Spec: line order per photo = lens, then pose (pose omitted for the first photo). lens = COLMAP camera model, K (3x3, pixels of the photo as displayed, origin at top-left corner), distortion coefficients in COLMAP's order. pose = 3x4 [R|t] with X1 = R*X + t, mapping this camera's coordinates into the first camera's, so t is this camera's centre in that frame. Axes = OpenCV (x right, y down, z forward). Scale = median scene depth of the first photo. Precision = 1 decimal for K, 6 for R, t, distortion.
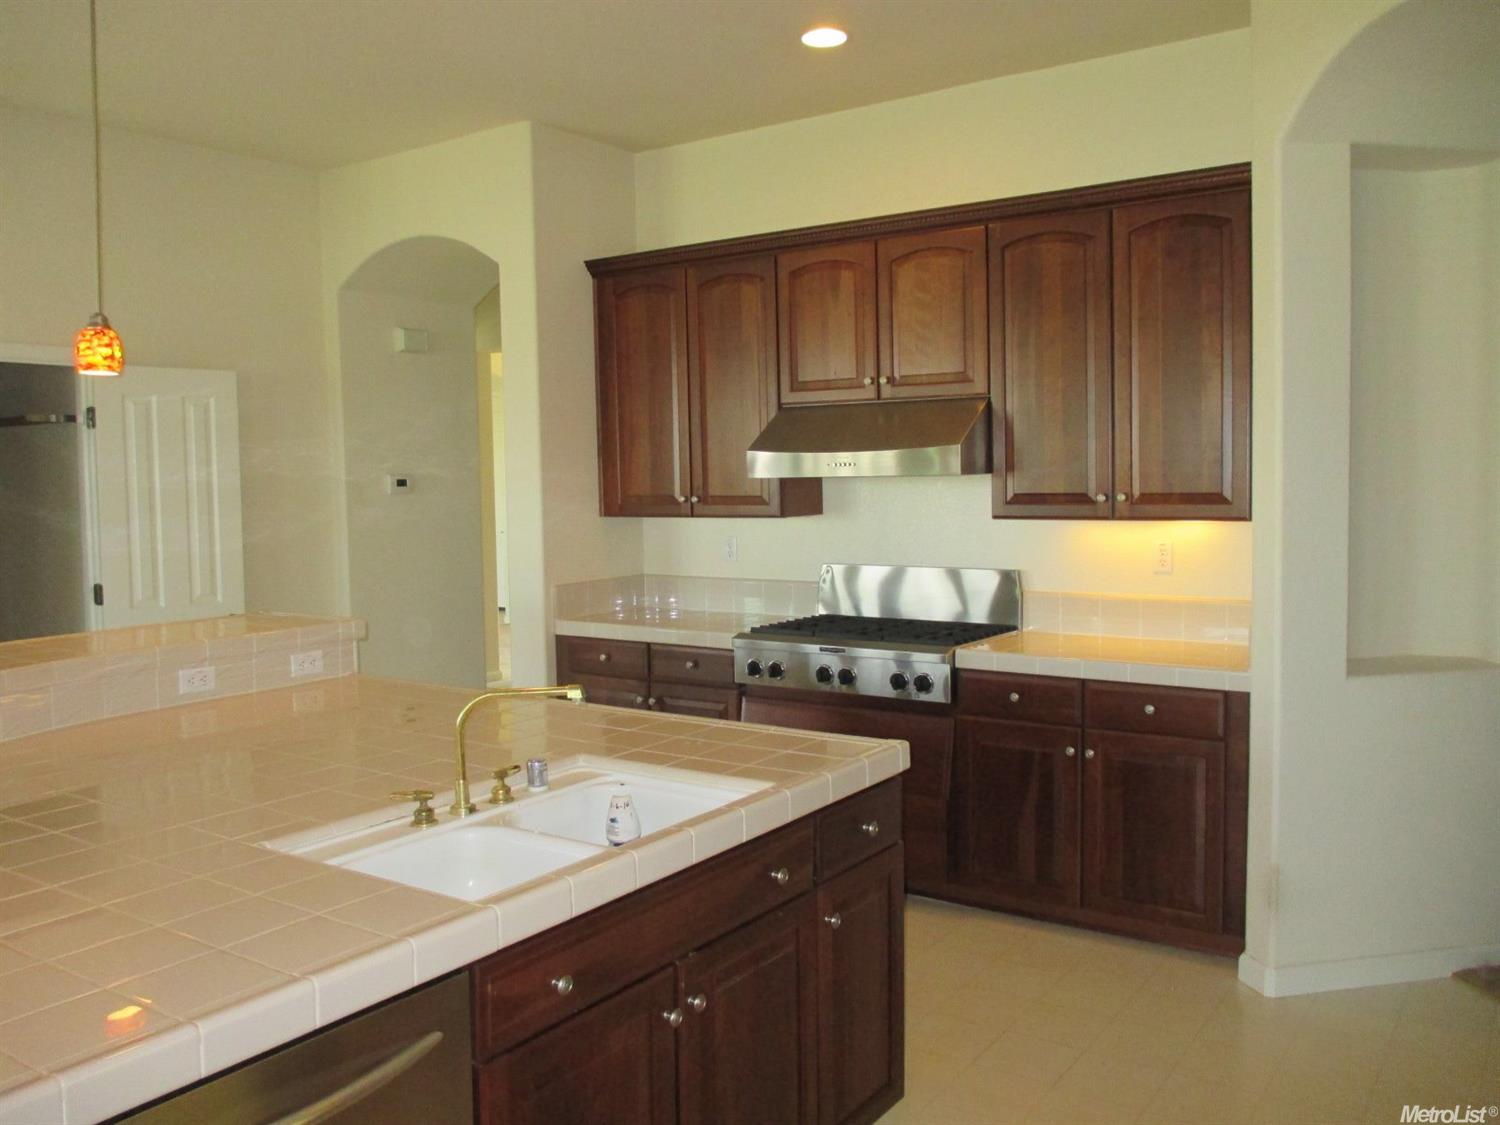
lens RADIAL K [[1258.9, 0, 750.0], [0, 1258.9, 562.5], [0, 0, 1]] dist [0.007513, 0.007361]
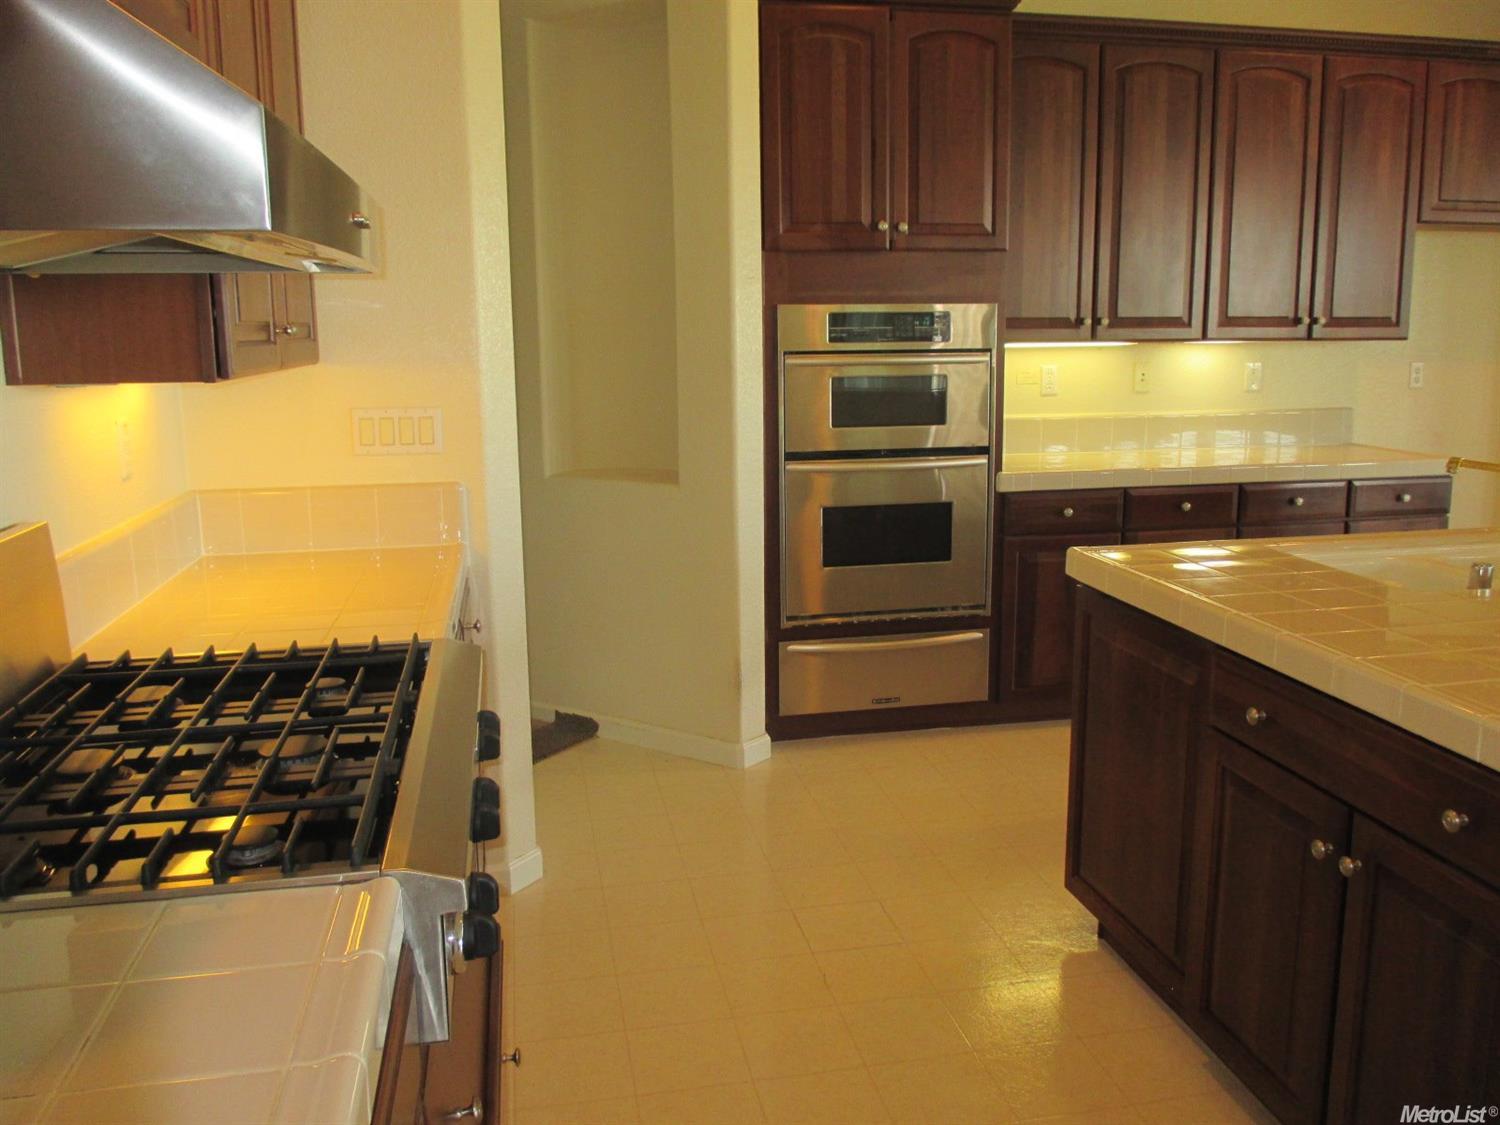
lens RADIAL K [[1258.9, 0, 750.0], [0, 1258.9, 562.5], [0, 0, 1]] dist [0.007513, 0.007361]
pose [[0.670932, -0.139325, 0.728312, -0.897777], [0.038156, 0.987375, 0.153734, -0.029963], [-0.740536, -0.075355, 0.667778, 0.582637]]
